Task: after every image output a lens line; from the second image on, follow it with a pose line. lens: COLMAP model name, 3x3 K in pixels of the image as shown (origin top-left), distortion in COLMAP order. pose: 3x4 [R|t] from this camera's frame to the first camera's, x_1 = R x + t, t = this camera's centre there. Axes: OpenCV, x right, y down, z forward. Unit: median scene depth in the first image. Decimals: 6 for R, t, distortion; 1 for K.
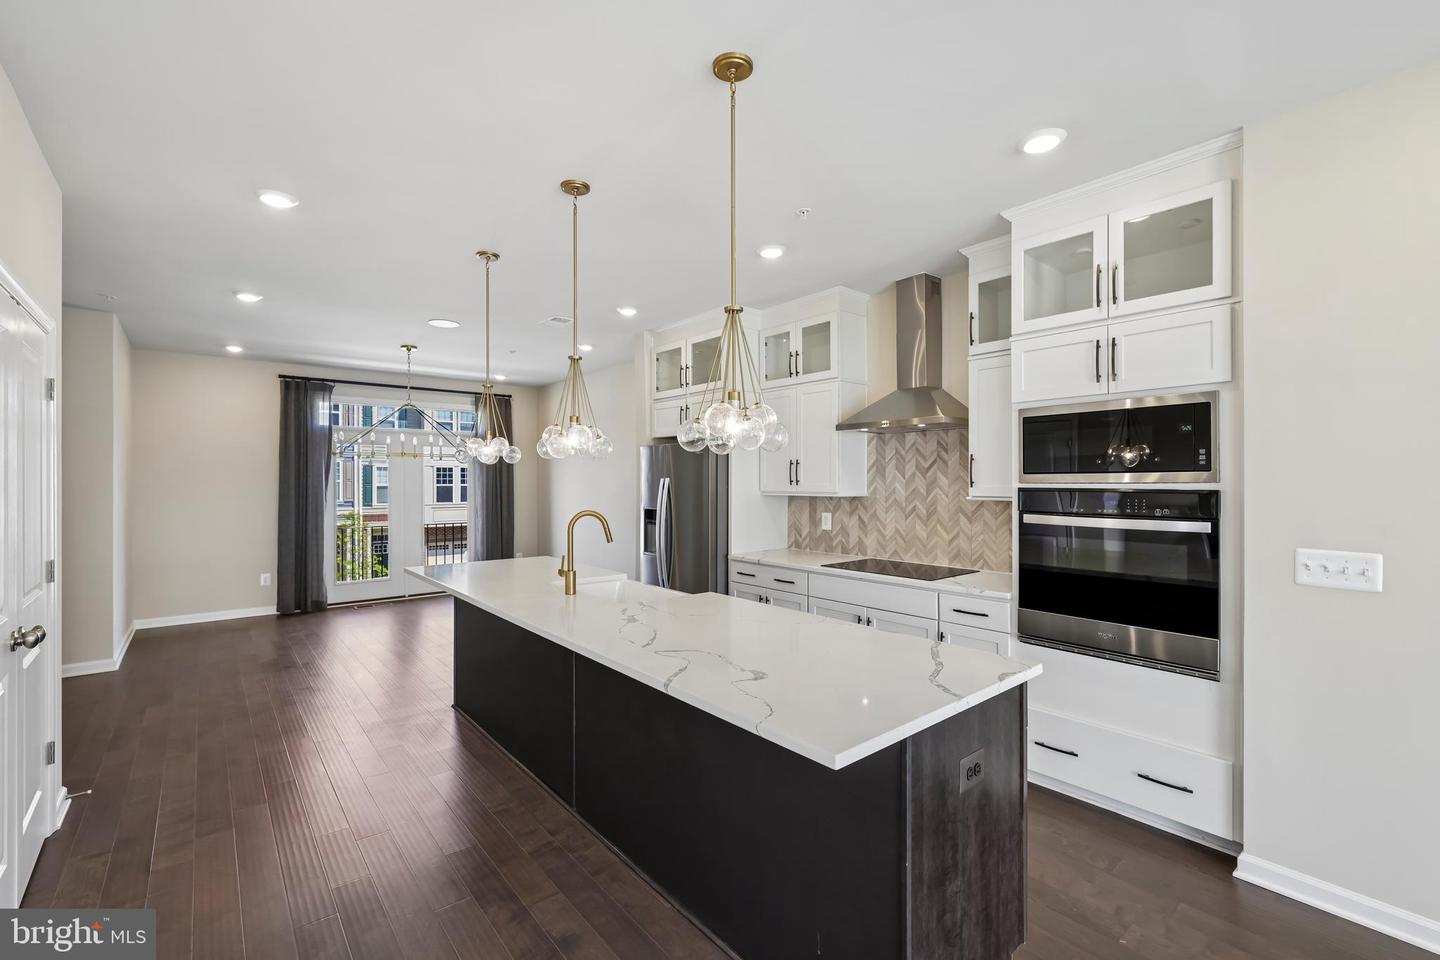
lens RADIAL K [[621.3, 0, 713.3], [0, 621.3, 477.2], [0, 0, 1]] dist [-0.000426, -0.000200]
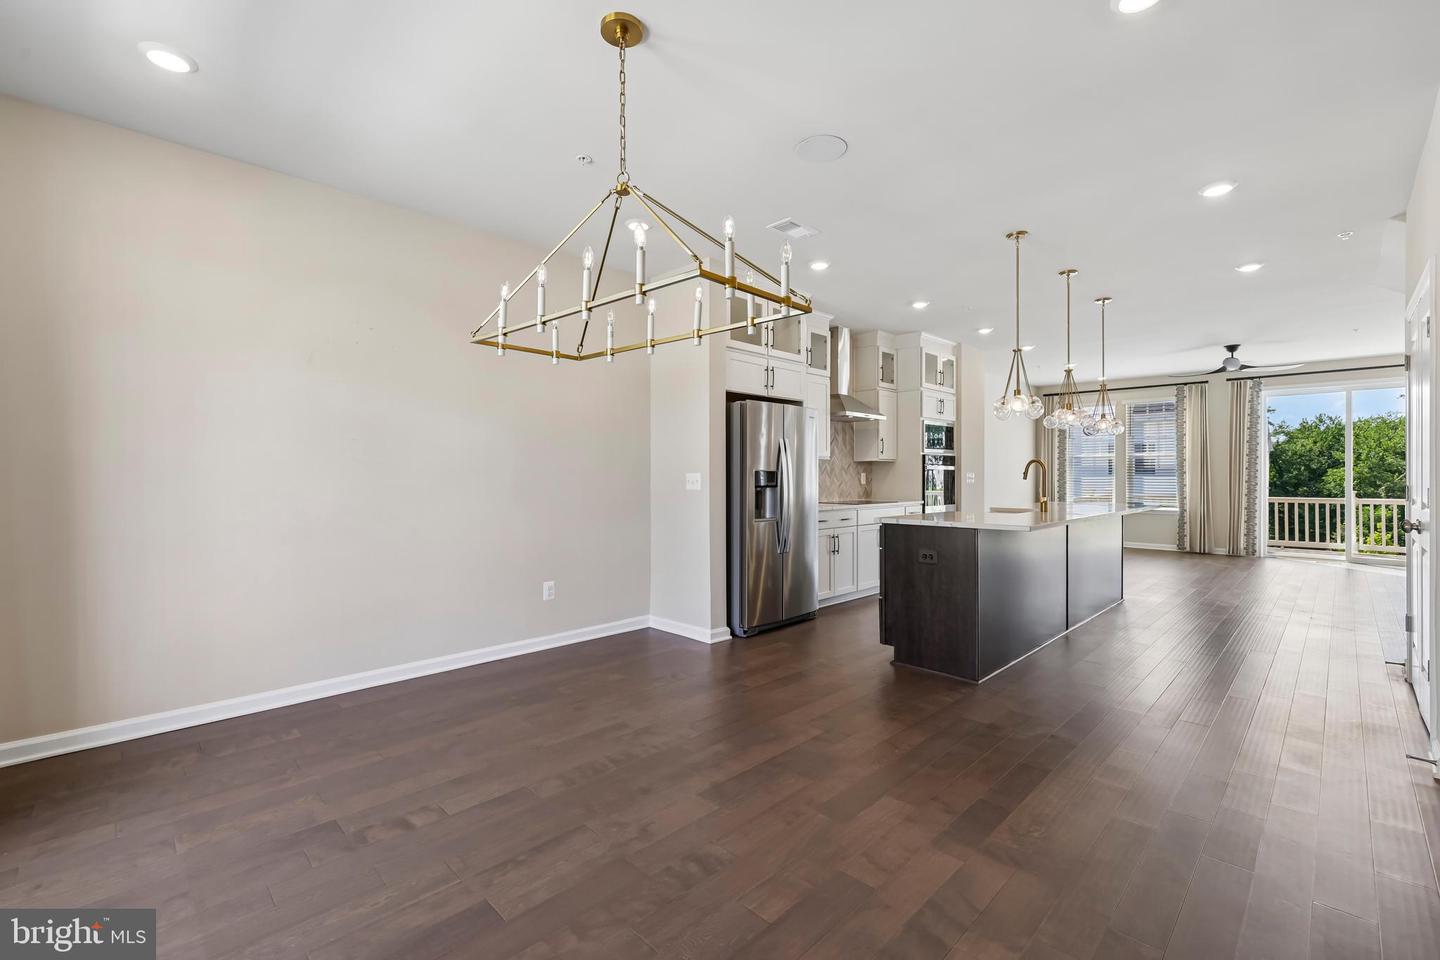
lens RADIAL K [[621.3, 0, 713.3], [0, 621.3, 477.2], [0, 0, 1]] dist [-0.000426, -0.000200]
pose [[-0.091945, -0.001426, 0.995763, -1.259632], [-0.004537, 0.999989, 0.001013, 0.075115], [-0.995754, -0.004425, -0.091951, 1.448341]]
